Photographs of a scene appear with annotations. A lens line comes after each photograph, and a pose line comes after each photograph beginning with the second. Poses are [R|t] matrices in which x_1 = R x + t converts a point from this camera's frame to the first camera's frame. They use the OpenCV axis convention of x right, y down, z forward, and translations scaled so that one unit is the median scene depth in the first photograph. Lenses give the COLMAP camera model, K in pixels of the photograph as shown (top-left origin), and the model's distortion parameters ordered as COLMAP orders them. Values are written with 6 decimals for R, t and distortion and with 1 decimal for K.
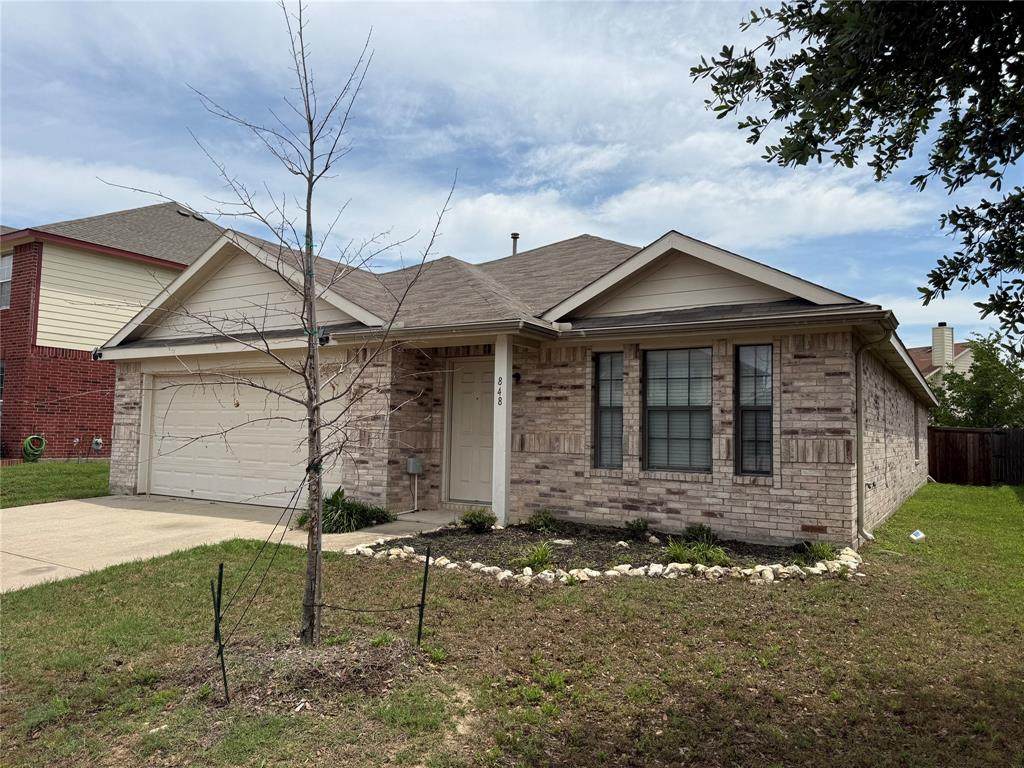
lens RADIAL K [[712.9, 0, 506.6], [0, 712.9, 381.1], [0, 0, 1]] dist [0.075807, -0.008175]
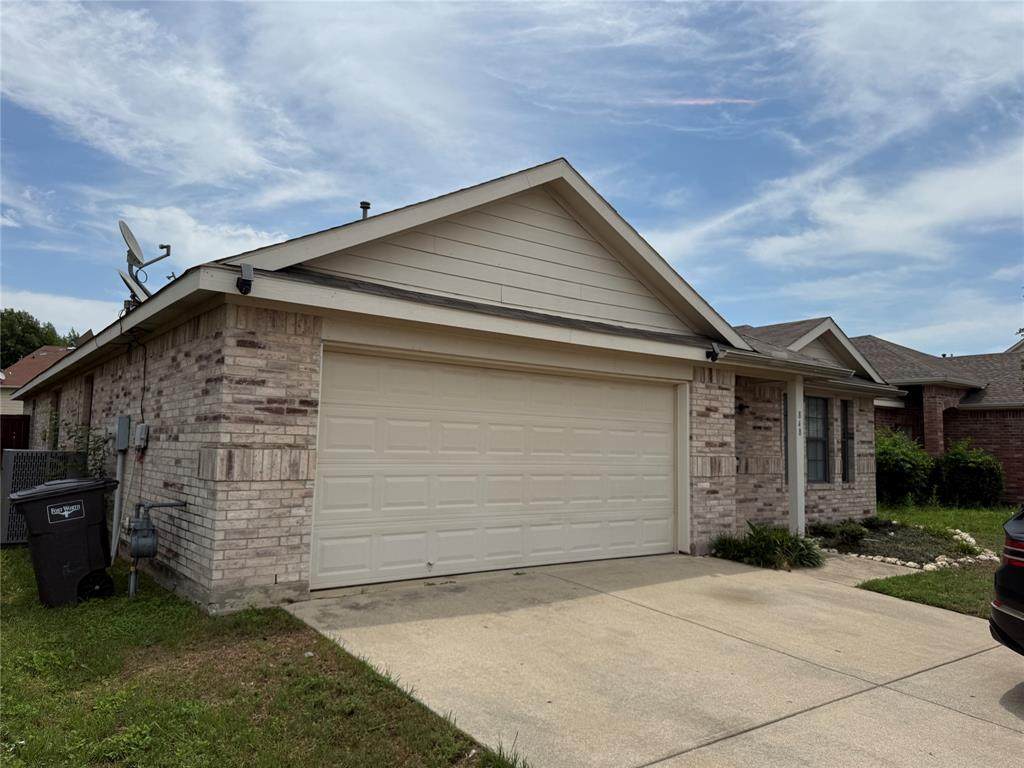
lens RADIAL K [[712.9, 0, 518.5], [0, 712.9, 382.0], [0, 0, 1]] dist [0.075807, -0.008175]
pose [[0.353213, 0.075556, 0.932487, -1.235041], [-0.079333, 0.995562, -0.050616, 0.041748], [-0.932173, -0.056098, 0.357640, 0.971664]]
